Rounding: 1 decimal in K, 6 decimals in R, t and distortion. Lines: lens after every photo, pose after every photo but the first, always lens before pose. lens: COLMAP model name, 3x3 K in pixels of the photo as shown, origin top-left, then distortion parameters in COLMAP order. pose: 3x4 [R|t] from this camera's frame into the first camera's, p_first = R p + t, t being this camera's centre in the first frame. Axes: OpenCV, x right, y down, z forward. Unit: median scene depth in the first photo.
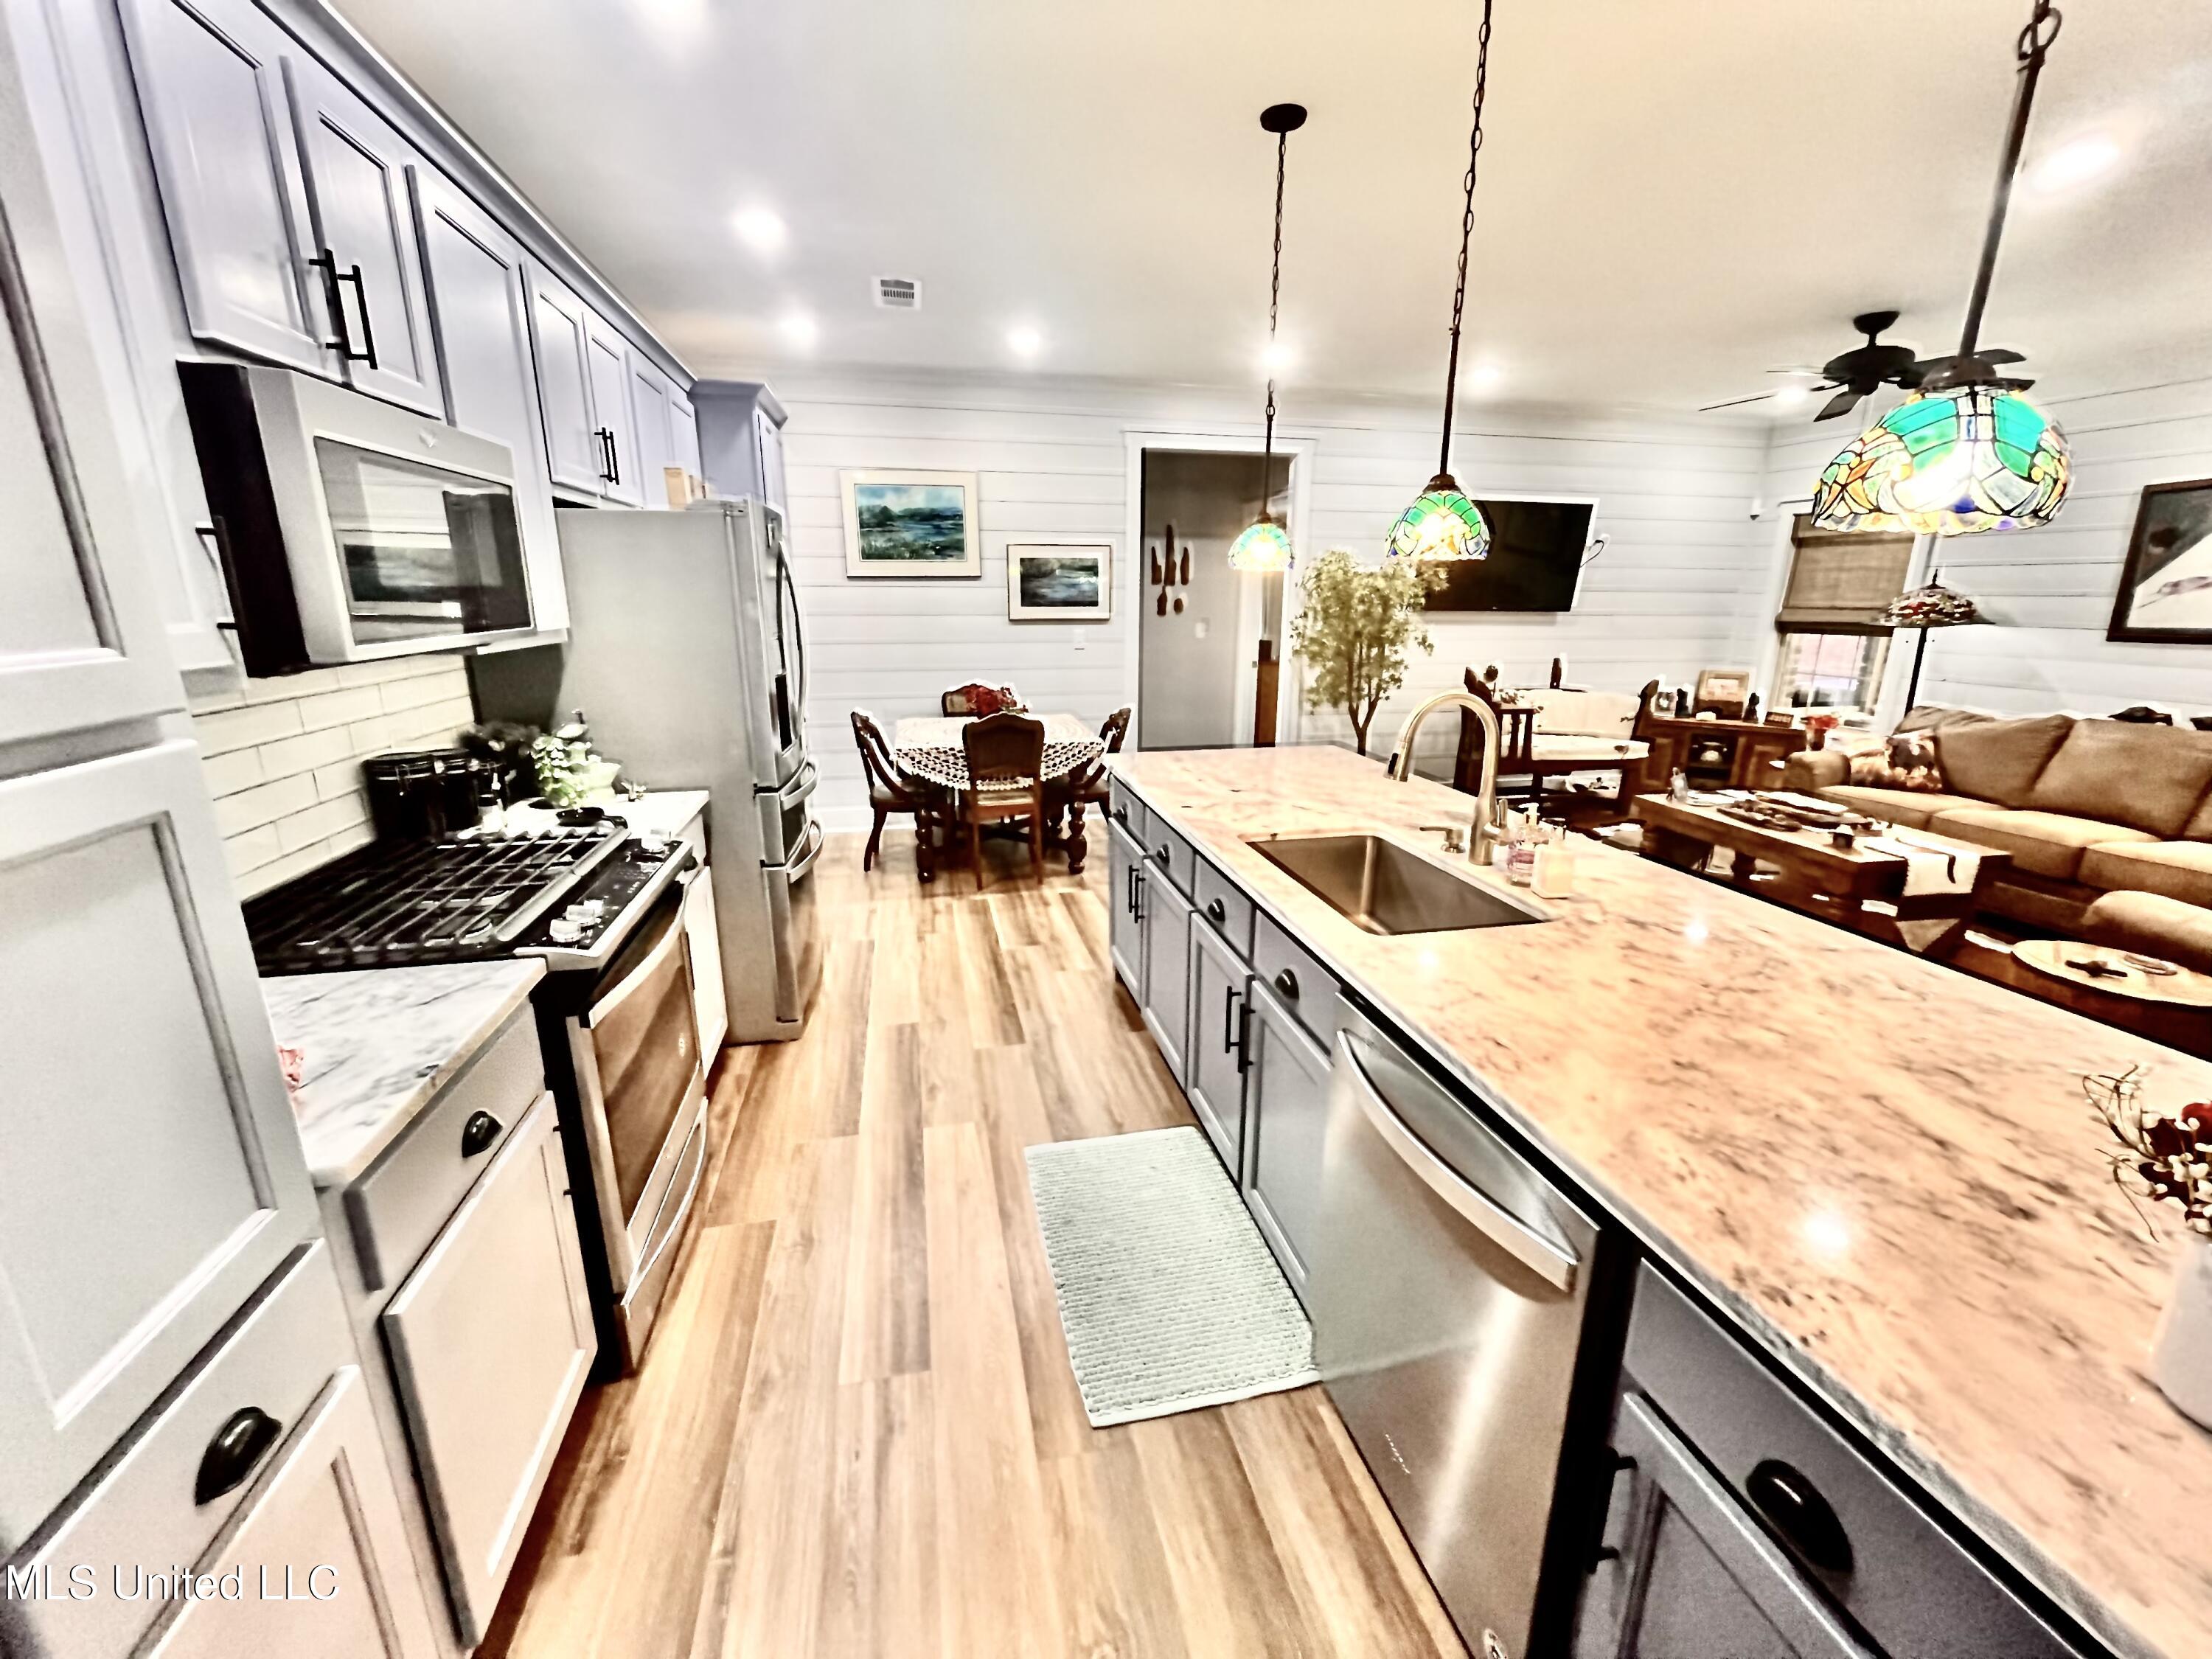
lens RADIAL K [[896.8, 0, 1113.5], [0, 896.8, 822.3], [0, 0, 1]] dist [-0.000239, -0.000543]
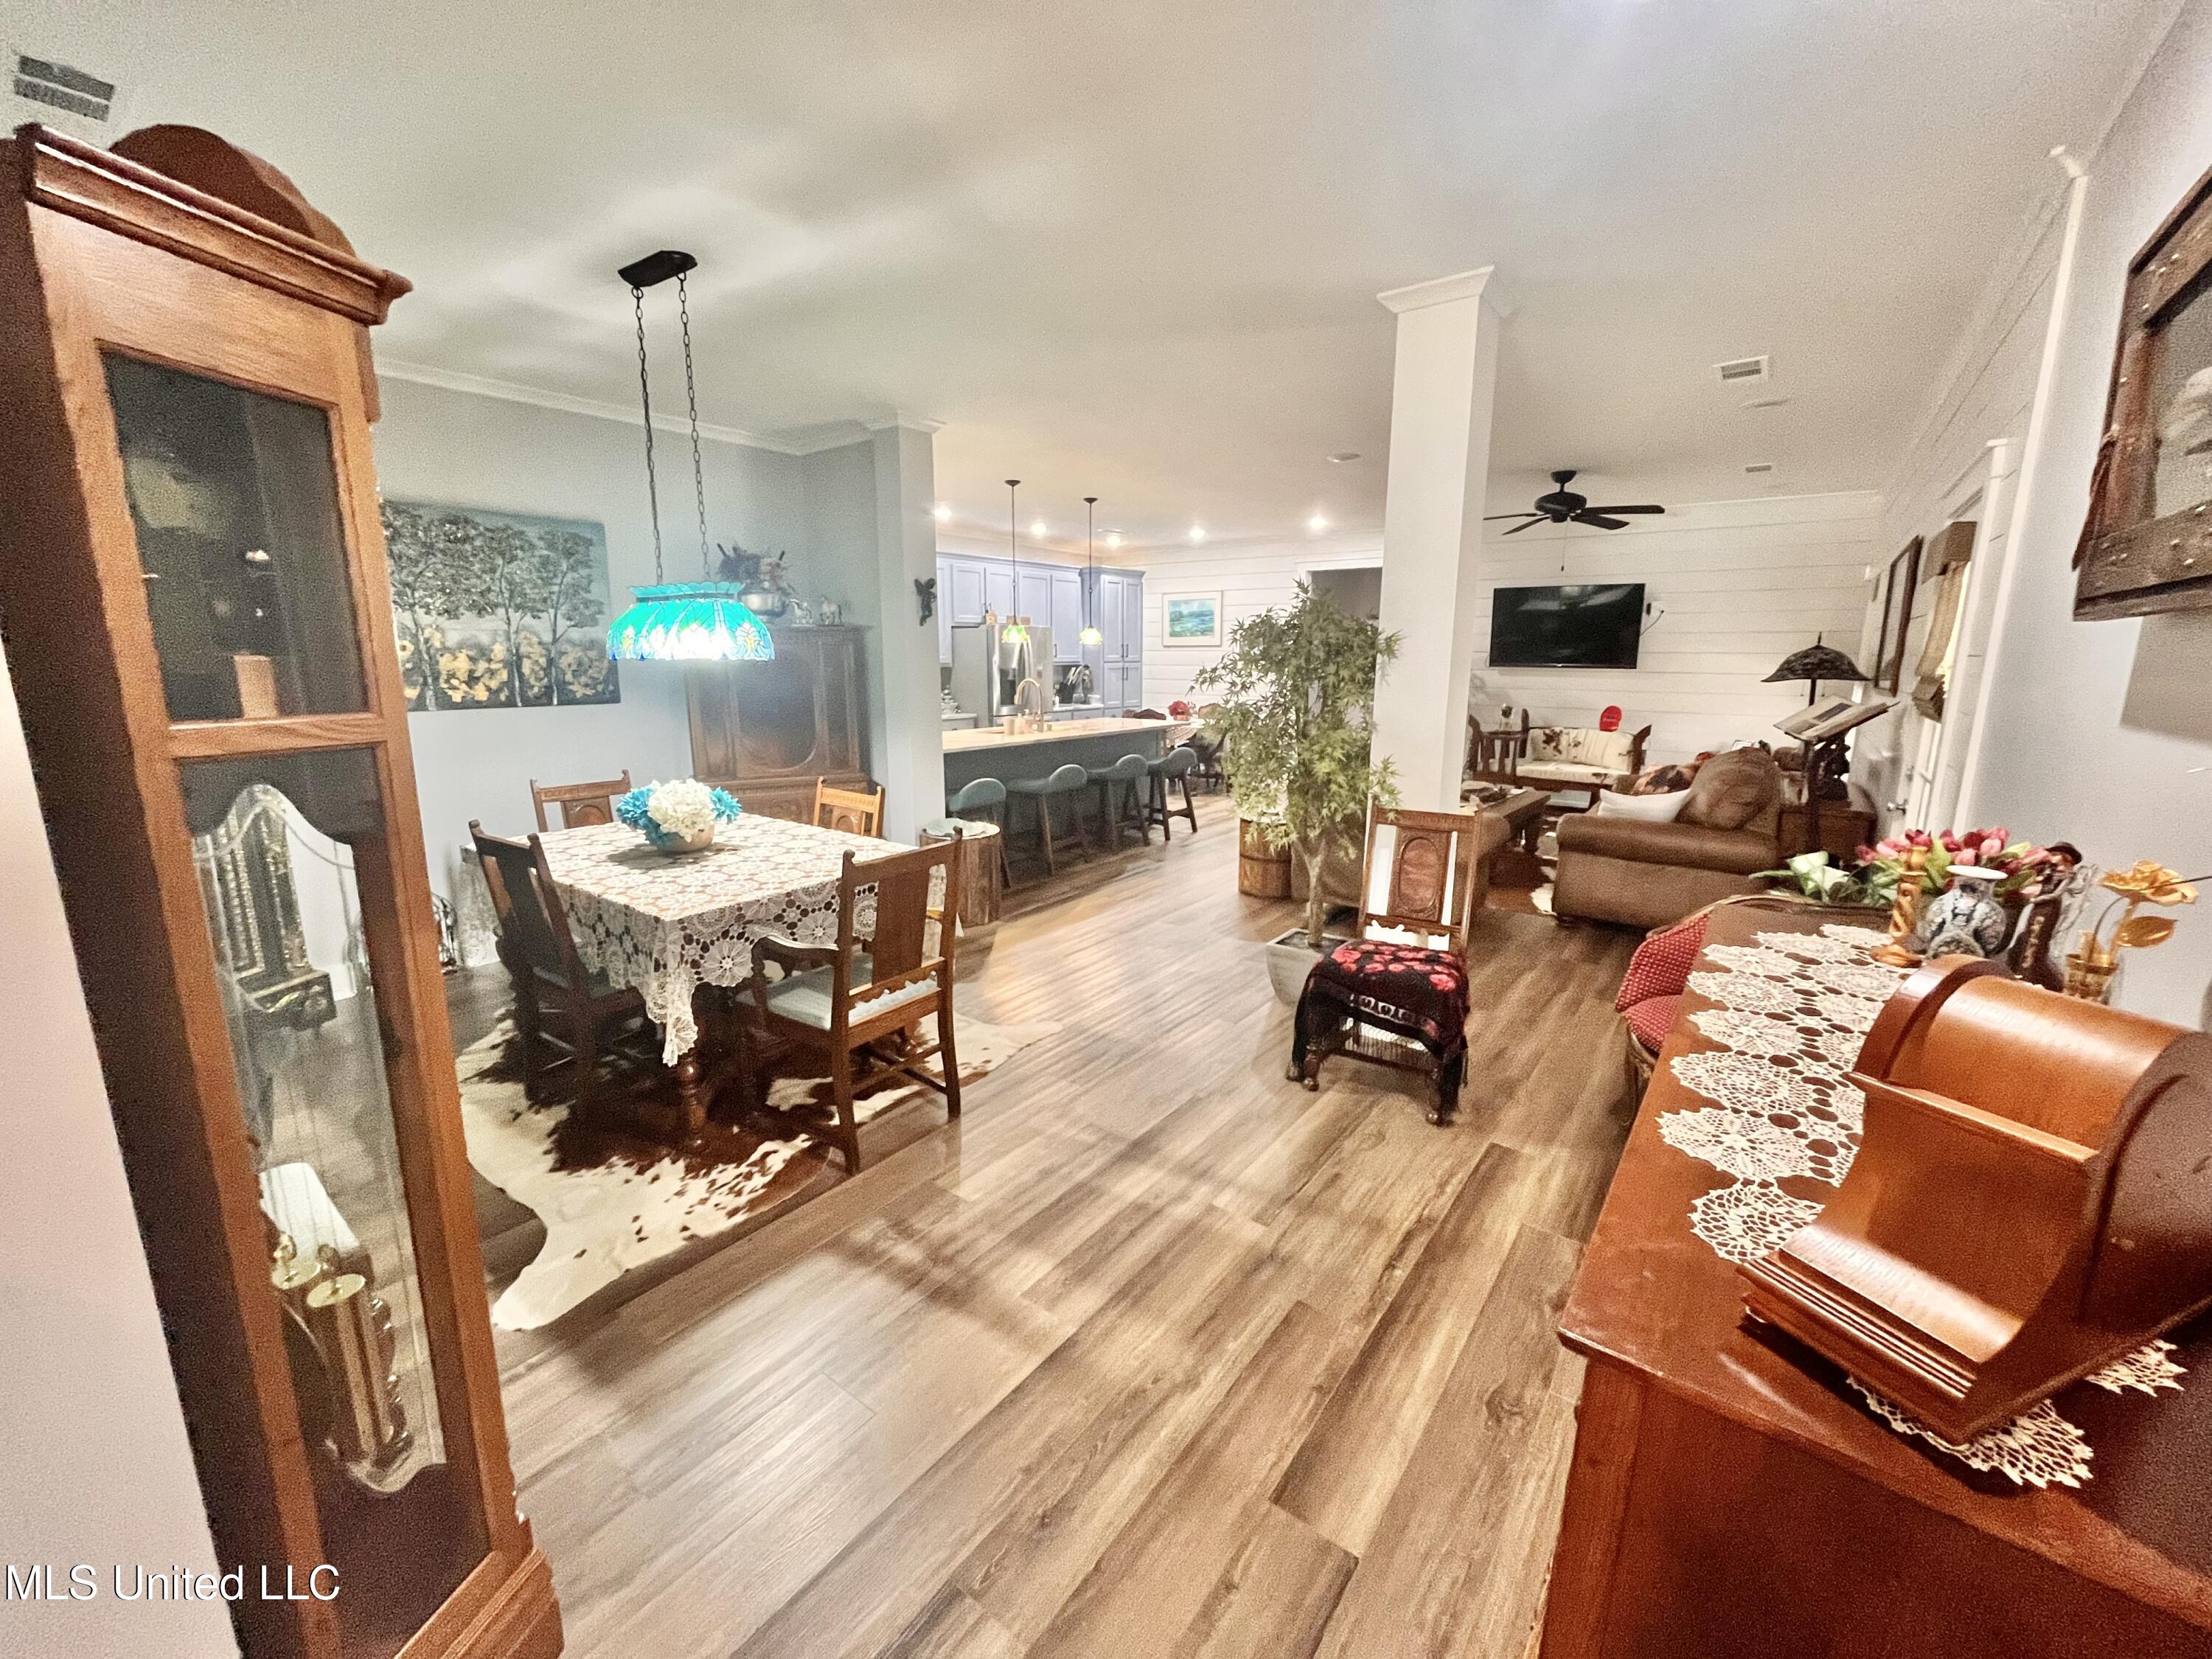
lens RADIAL K [[896.8, 0, 1110.4], [0, 896.8, 818.5], [0, 0, 1]] dist [-0.000239, -0.000543]
pose [[0.651479, 0.137528, -0.746097, 1.163056], [-0.191781, 0.981346, 0.013432, 0.099414], [0.734026, 0.134337, 0.665702, -0.364124]]
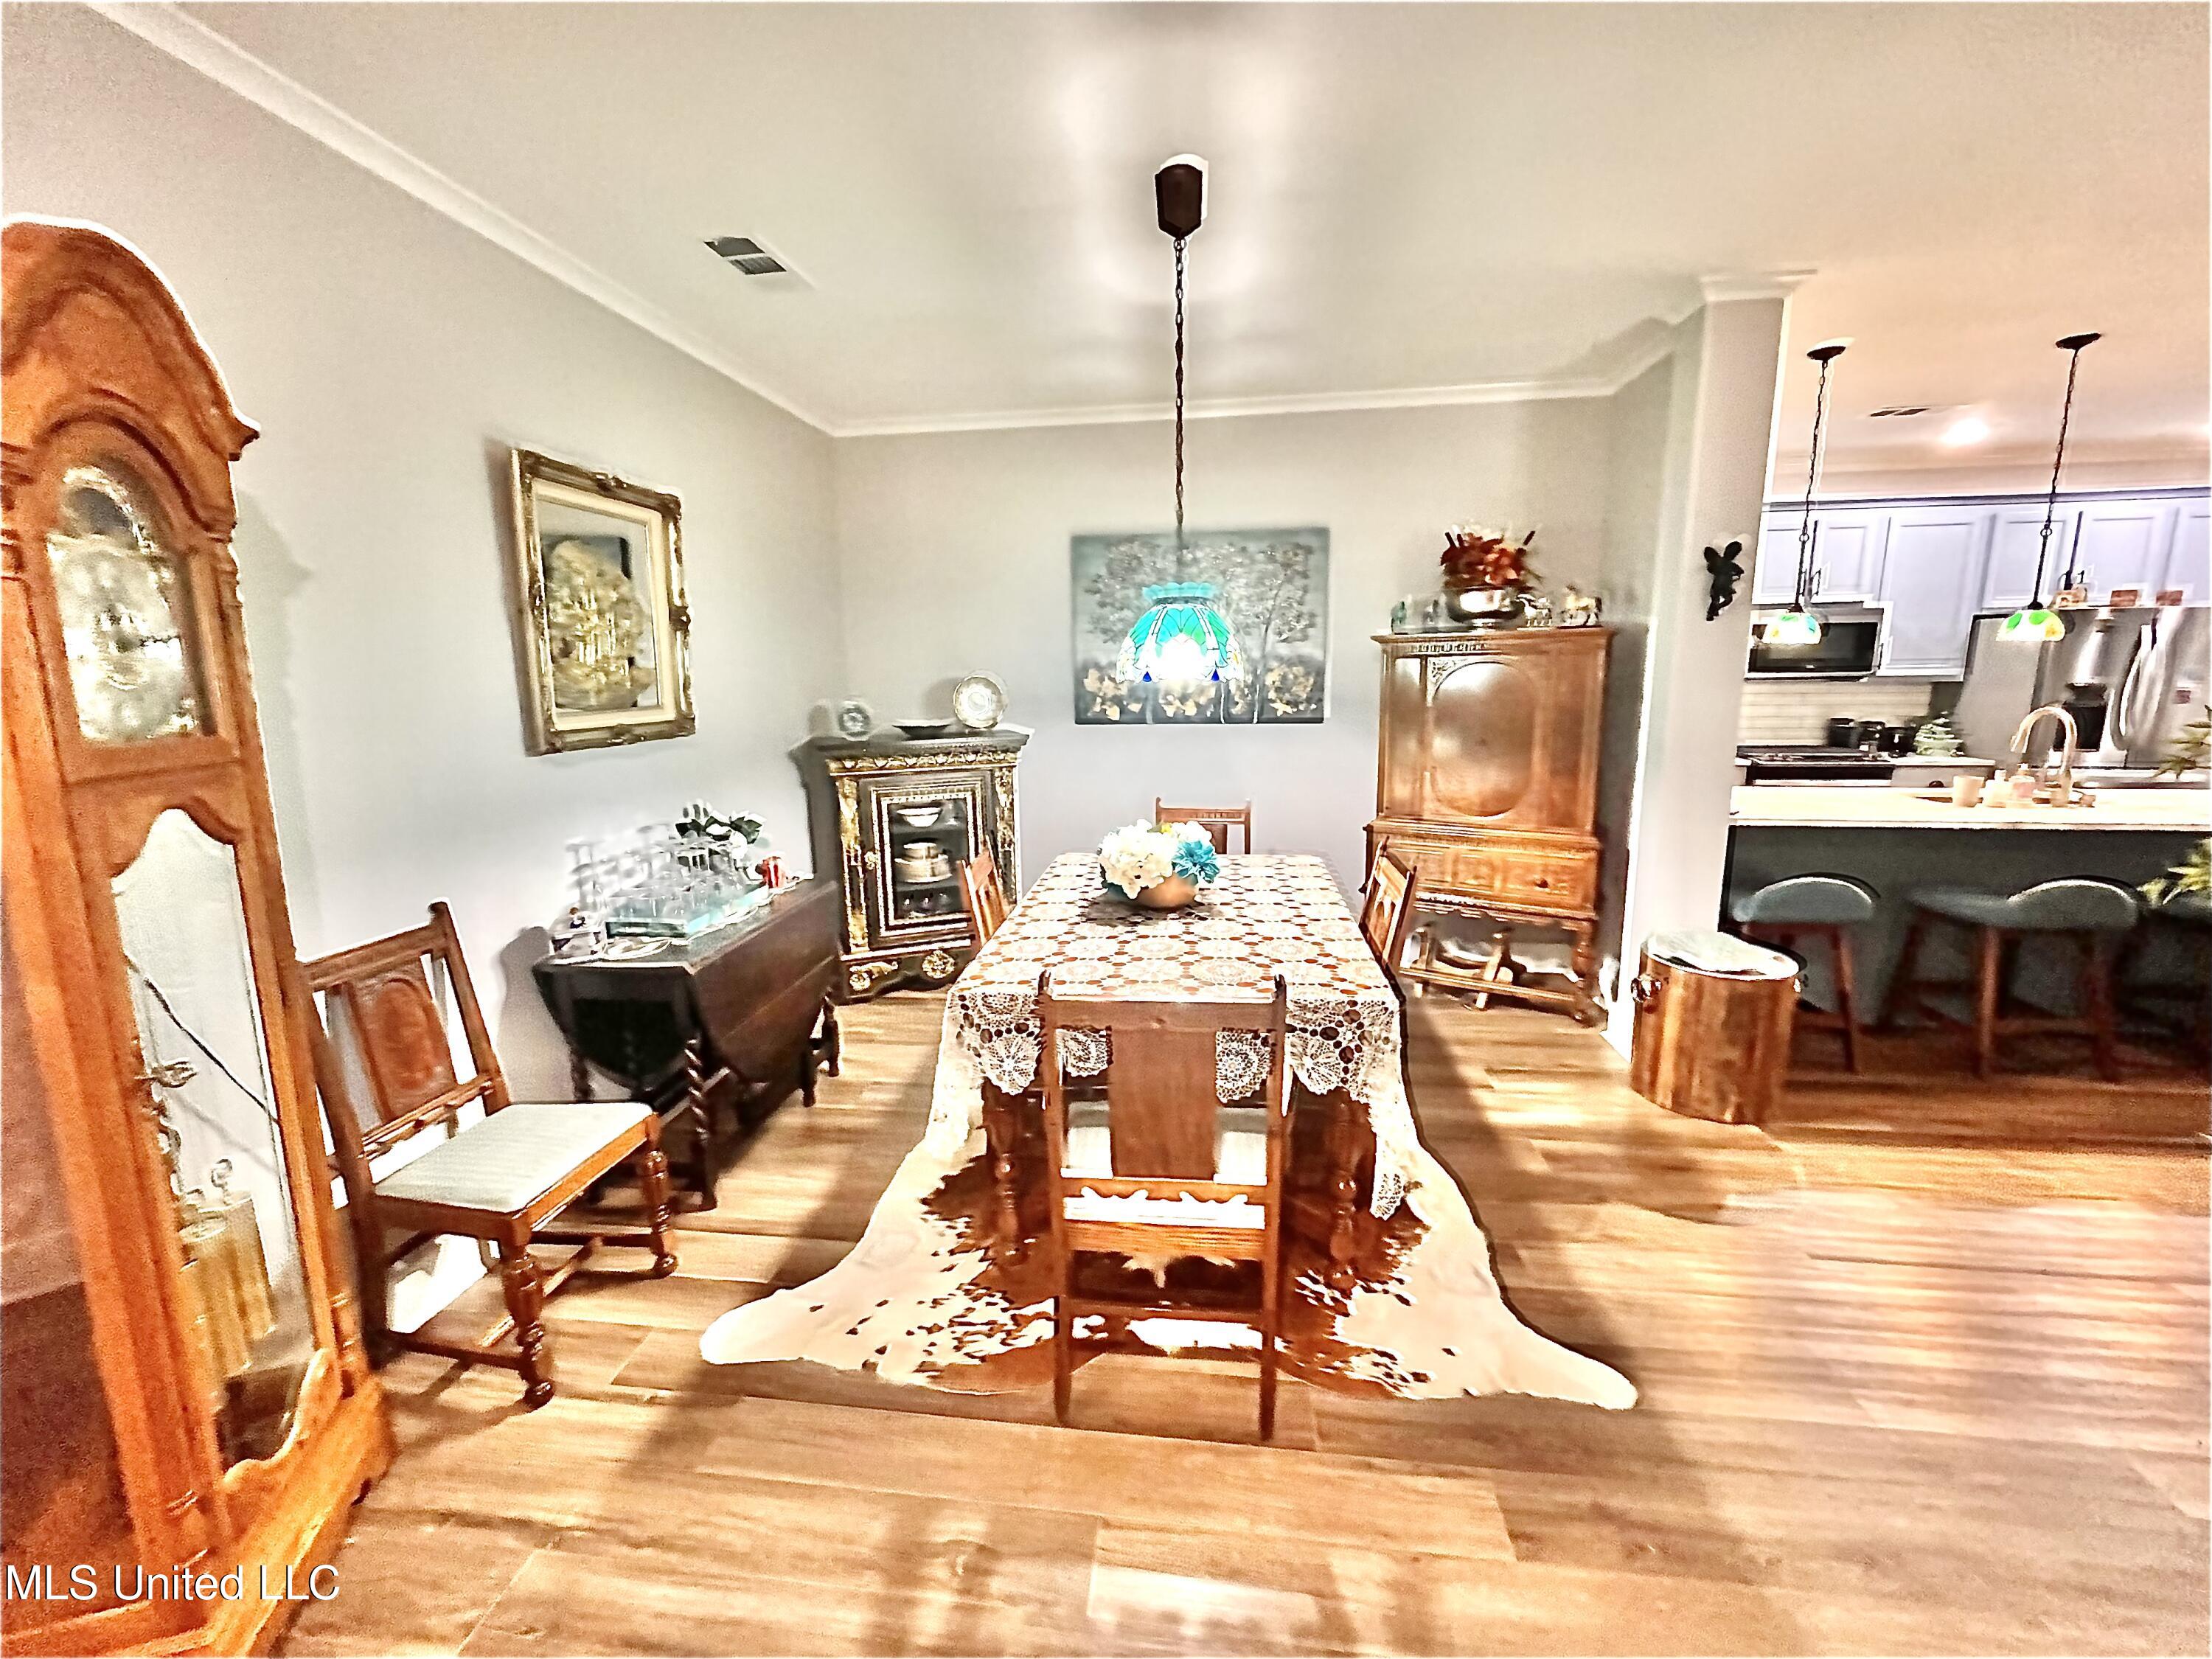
lens RADIAL K [[896.8, 0, 1094.1], [0, 896.8, 823.1], [0, 0, 1]] dist [-0.000239, -0.000543]
pose [[-0.341147, 0.161691, -0.925999, 1.013029], [-0.224744, 0.942496, 0.247370, 0.025114], [0.912748, 0.292502, -0.285191, -0.084268]]
